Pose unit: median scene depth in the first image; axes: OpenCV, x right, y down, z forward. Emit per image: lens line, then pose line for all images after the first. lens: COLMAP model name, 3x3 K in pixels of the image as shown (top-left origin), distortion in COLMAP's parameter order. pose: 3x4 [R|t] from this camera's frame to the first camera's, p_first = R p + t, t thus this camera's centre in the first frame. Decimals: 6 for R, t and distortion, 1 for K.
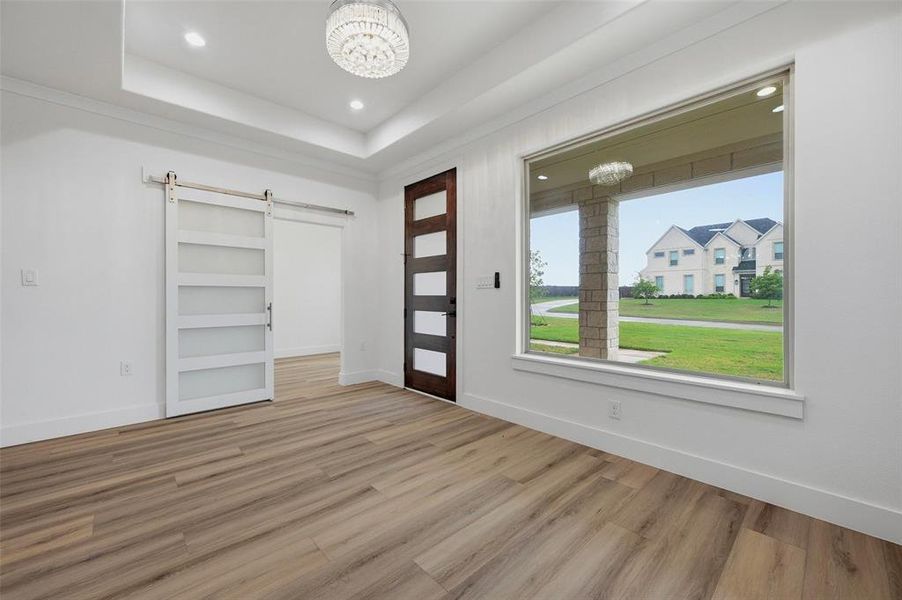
lens RADIAL K [[359.8, 0, 452.4], [0, 359.8, 298.3], [0, 0, 1]] dist [0.000354, 0.000022]
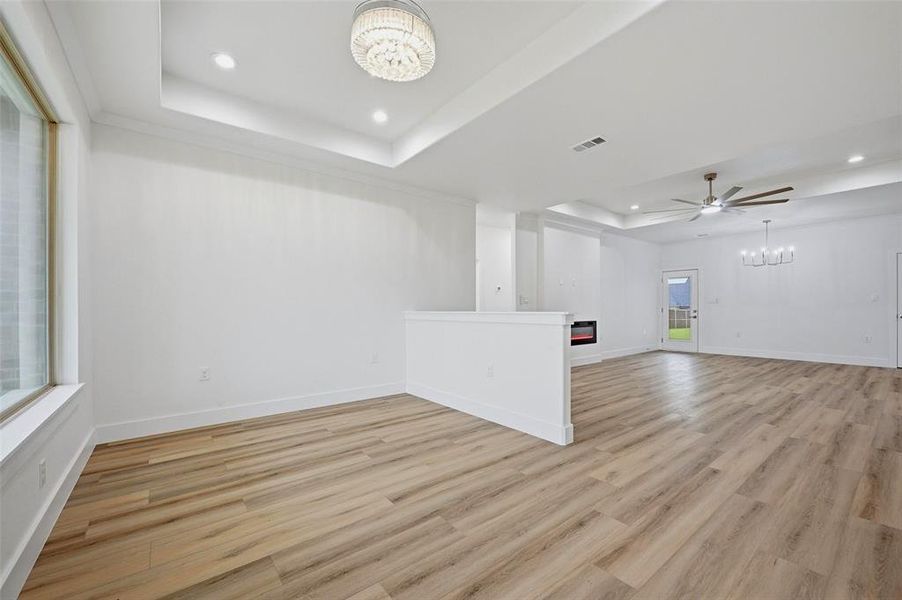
lens RADIAL K [[363.9, 0, 448.3], [0, 363.9, 307.0], [0, 0, 1]] dist [0.001239, 0.000115]
pose [[-0.995875, 0.003242, 0.090680, -0.303484], [0.003176, 0.999995, -0.000874, -0.004214], [-0.090683, -0.000583, -0.995880, 1.285757]]
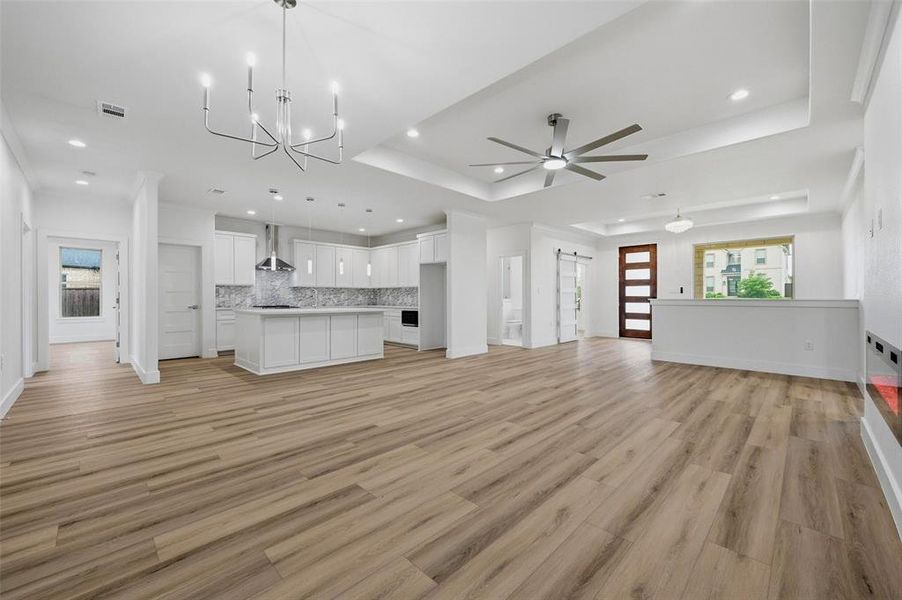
lens RADIAL K [[359.7, 0, 438.2], [0, 359.7, 298.5], [0, 0, 1]] dist [-0.000161, -0.000032]
pose [[0.999815, -0.000451, 0.019245, -1.738493], [0.000392, 0.999995, 0.003096, 0.000192], [-0.019247, -0.003088, 0.999810, -1.613594]]
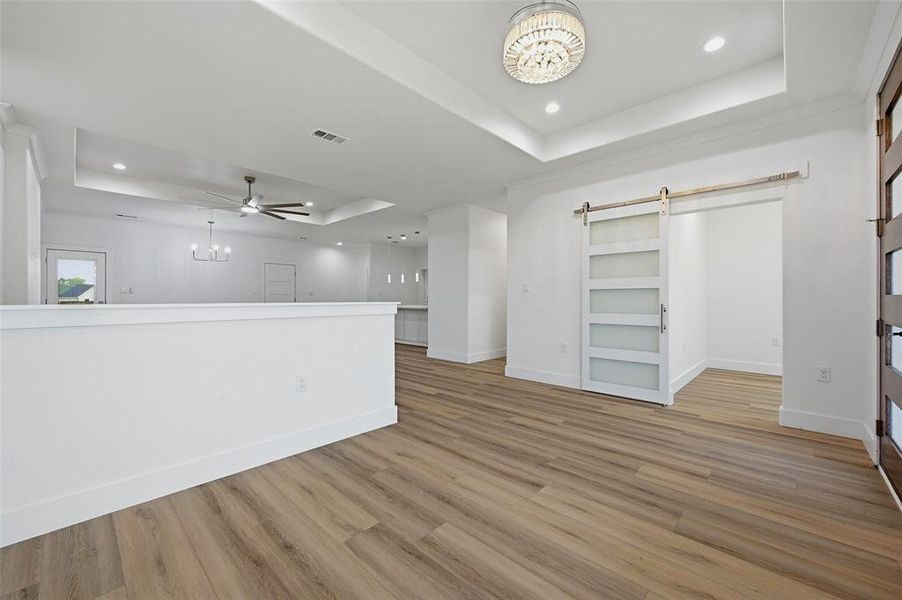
lens RADIAL K [[359.8, 0, 452.4], [0, 359.8, 298.3], [0, 0, 1]] dist [0.000354, 0.000022]
pose [[0.060703, -0.001013, -0.998155, 0.500657], [-0.002981, 0.999995, -0.001196, -0.000934], [0.998151, 0.003049, 0.060700, 0.444162]]
